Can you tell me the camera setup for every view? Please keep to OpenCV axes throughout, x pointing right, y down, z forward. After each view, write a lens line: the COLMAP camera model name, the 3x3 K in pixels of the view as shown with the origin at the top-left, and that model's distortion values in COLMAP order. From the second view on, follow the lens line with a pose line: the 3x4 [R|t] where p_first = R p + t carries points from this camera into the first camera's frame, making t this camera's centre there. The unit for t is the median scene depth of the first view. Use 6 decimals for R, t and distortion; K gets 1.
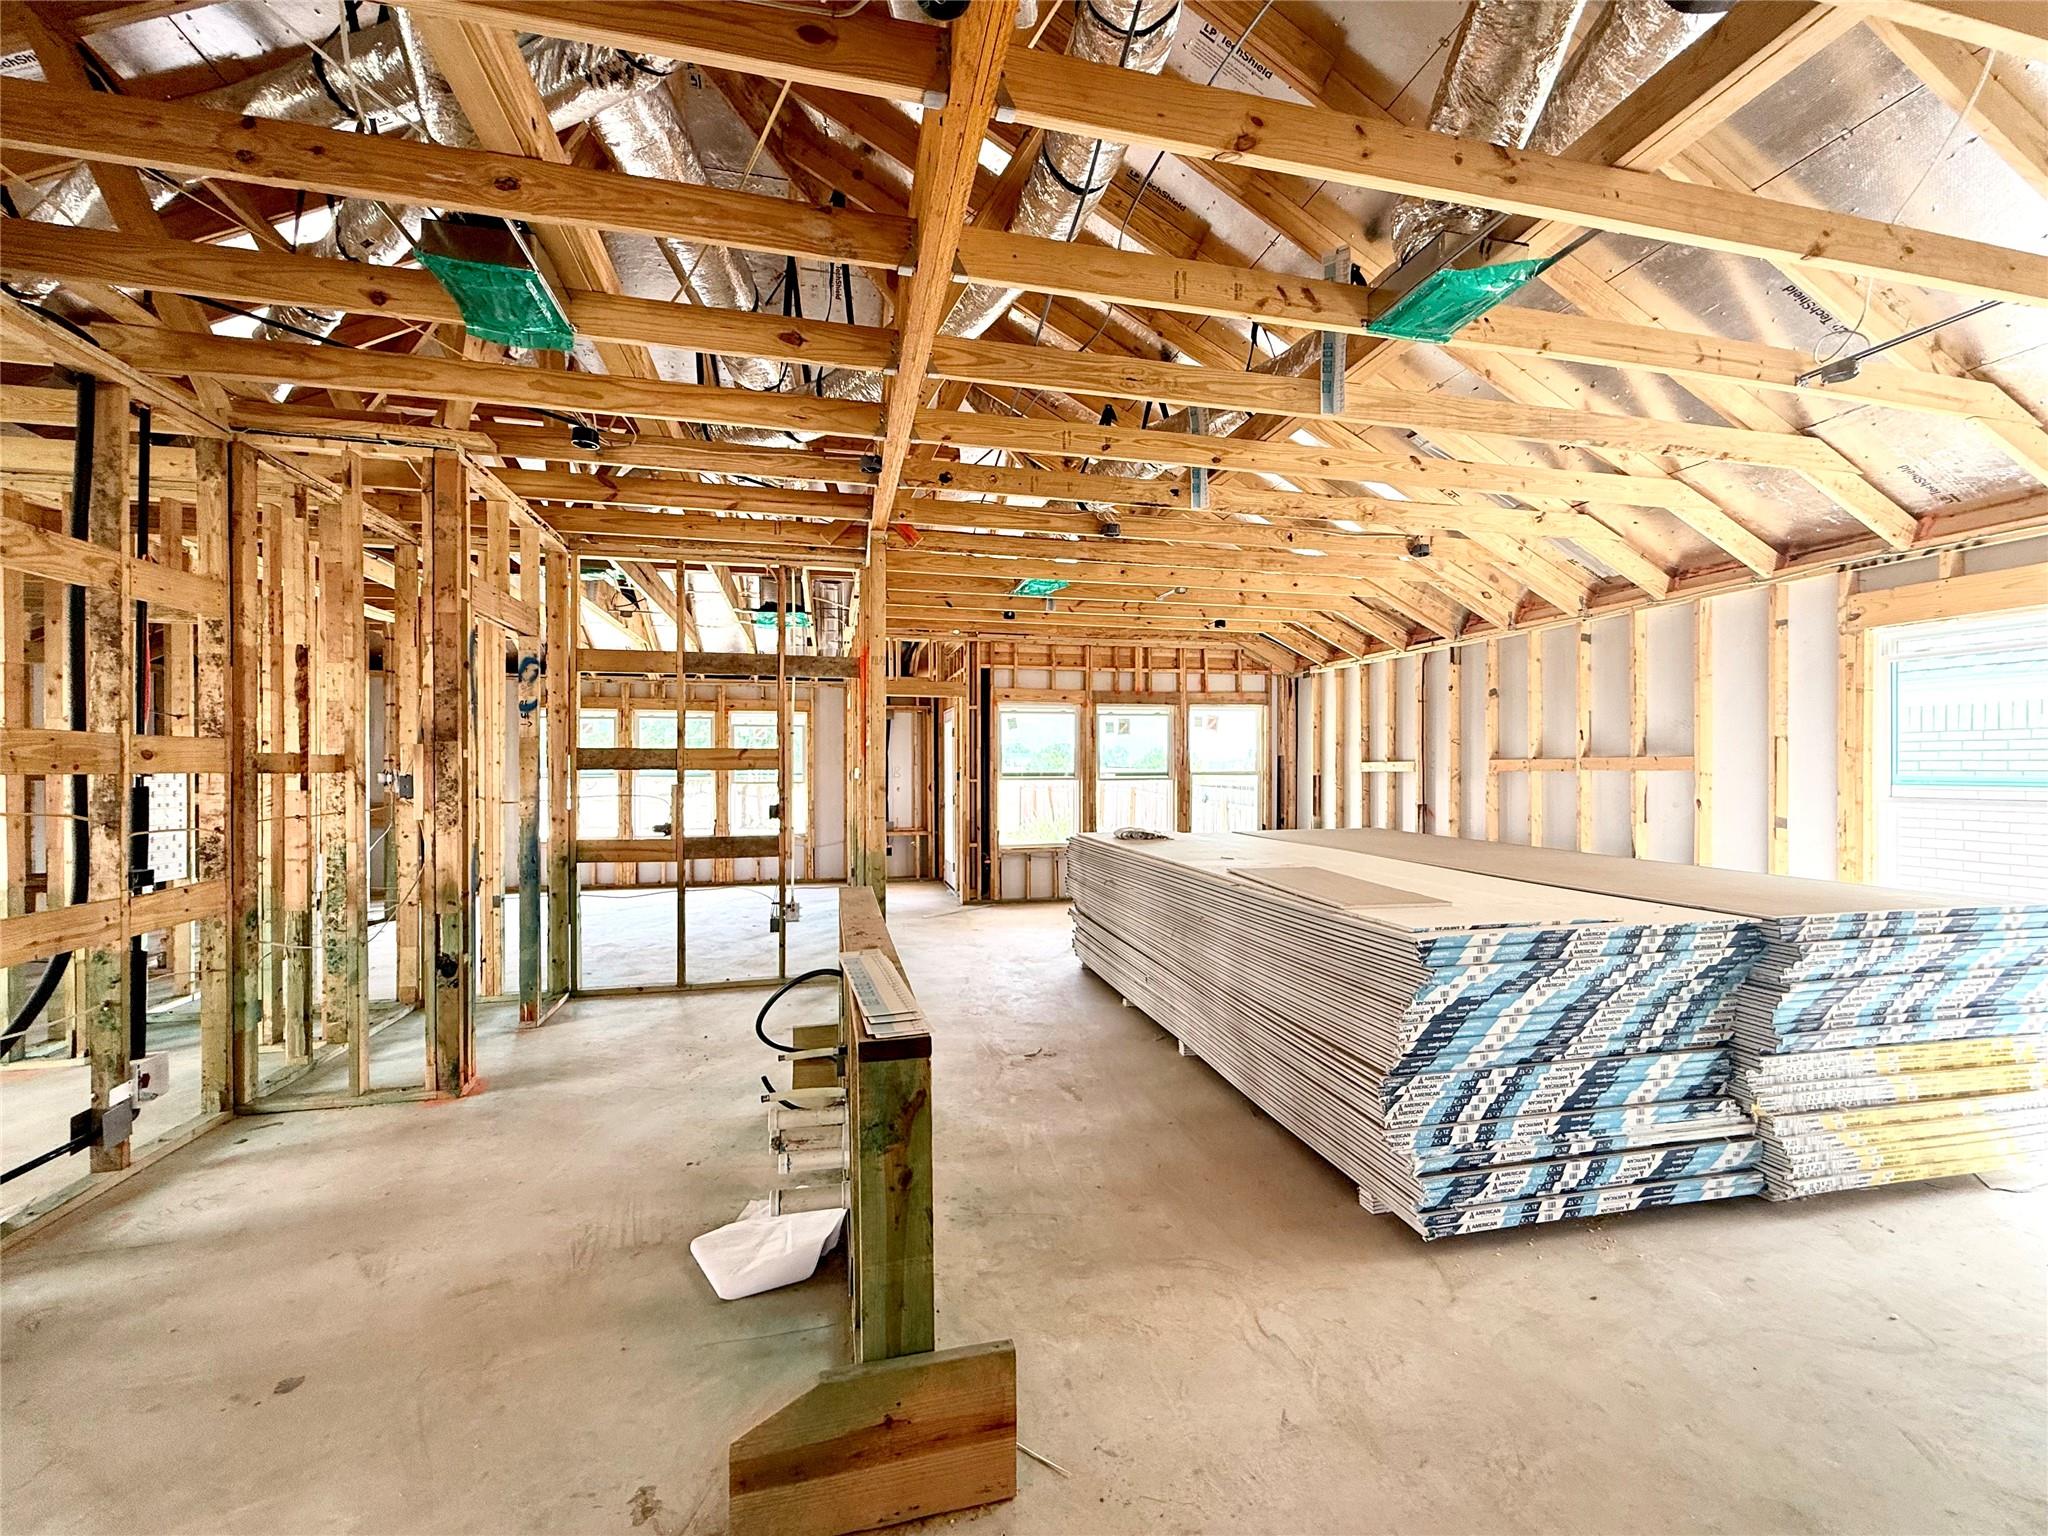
lens RADIAL K [[830.8, 0, 1025.2], [0, 830.8, 768.8], [0, 0, 1]] dist [-0.001885, -0.000207]
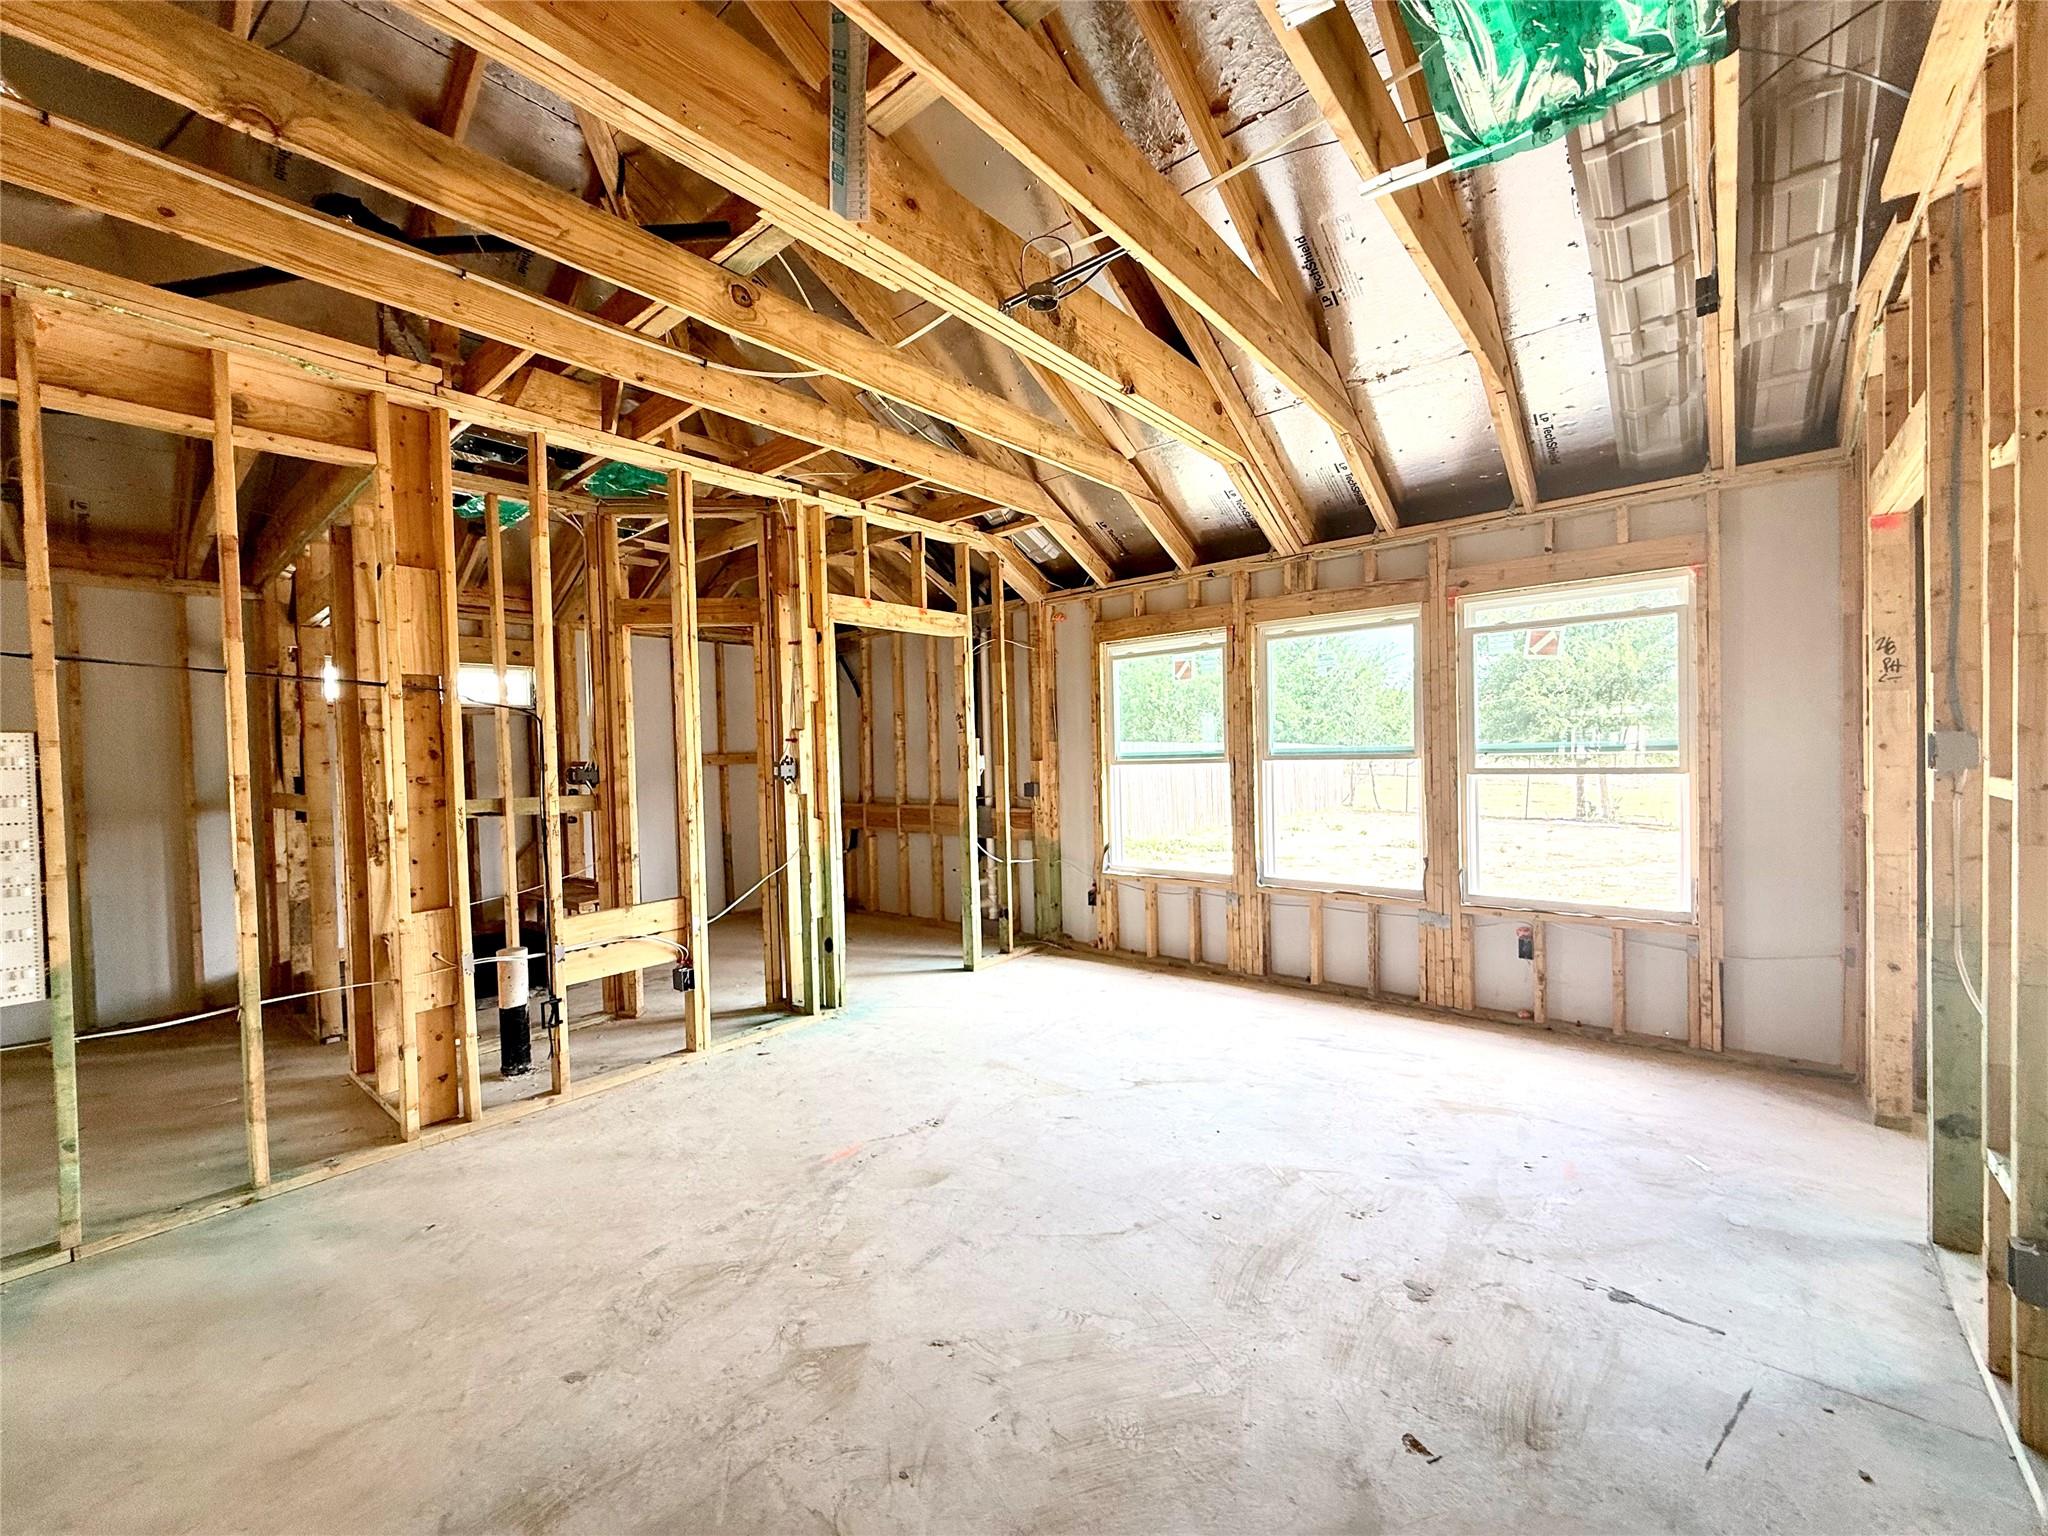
lens RADIAL K [[830.8, 0, 1040.0], [0, 830.8, 781.5], [0, 0, 1]] dist [-0.001885, -0.000207]
pose [[0.603705, 0.009642, -0.797149, -0.158601], [0.015929, 0.999581, 0.024154, 0.006689], [0.797048, -0.027280, 0.603299, 0.599715]]
